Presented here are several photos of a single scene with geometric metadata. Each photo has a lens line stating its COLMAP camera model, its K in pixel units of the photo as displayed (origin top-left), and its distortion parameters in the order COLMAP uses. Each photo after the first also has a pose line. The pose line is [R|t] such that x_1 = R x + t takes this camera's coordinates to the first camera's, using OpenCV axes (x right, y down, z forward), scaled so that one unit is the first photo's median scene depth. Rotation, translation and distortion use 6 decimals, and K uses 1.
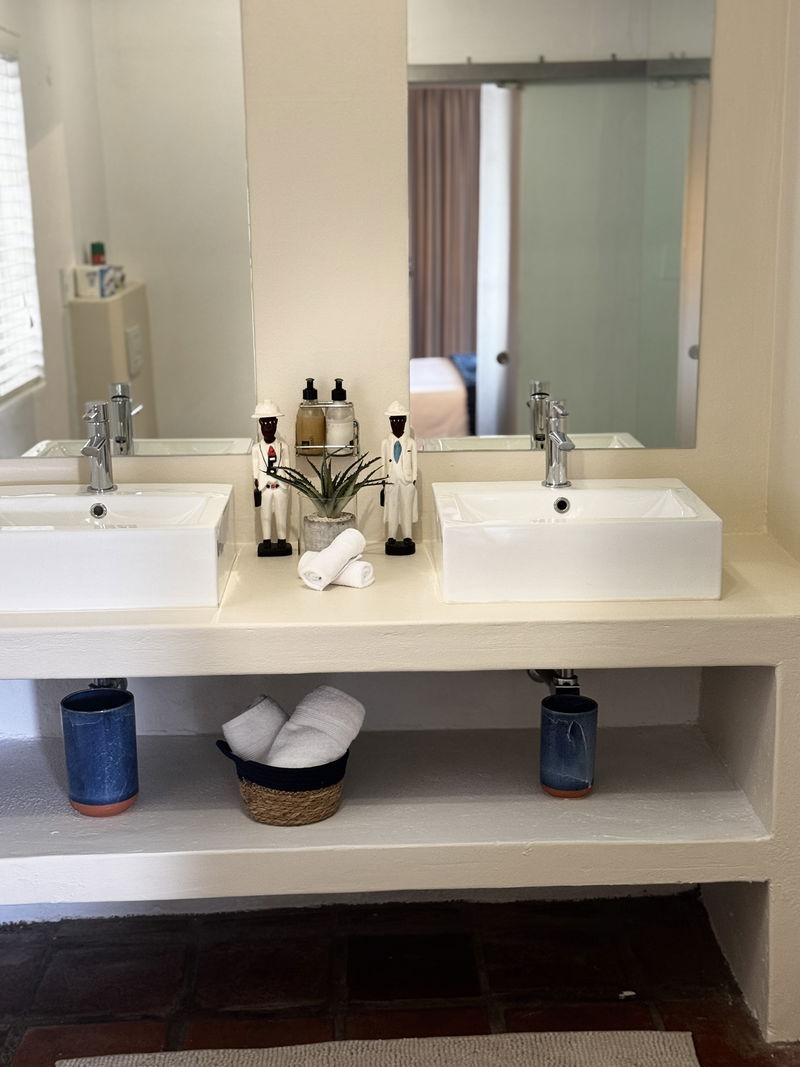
lens RADIAL K [[1498.5, 0, 400.0], [0, 1498.5, 533.5], [0, 0, 1]] dist [0.055598, 0.057183]
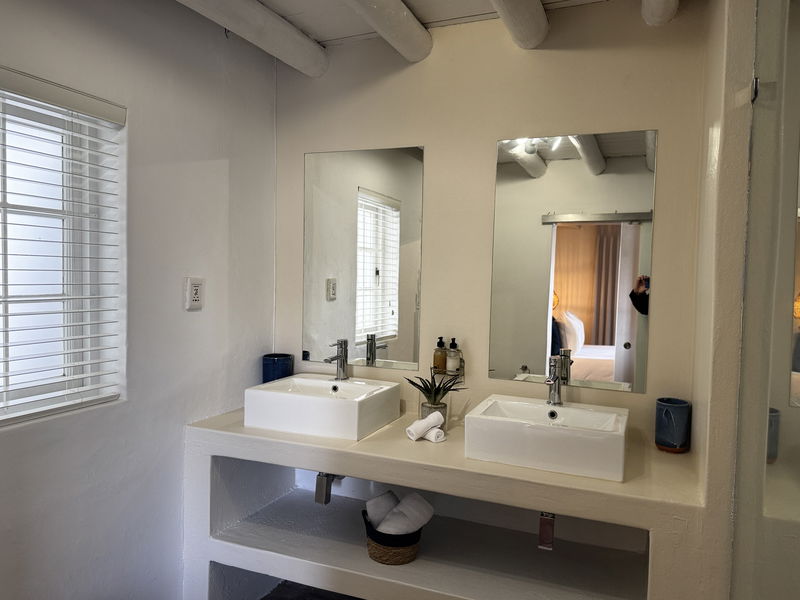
lens RADIAL K [[576.9, 0, 400.0], [0, 576.9, 300.0], [0, 0, 1]] dist [0.031427, -0.002680]
pose [[0.910445, 0.049505, -0.410656, 0.226144], [-0.126075, 0.978783, -0.161523, -0.017733], [0.393947, 0.198832, 0.897369, 0.265418]]
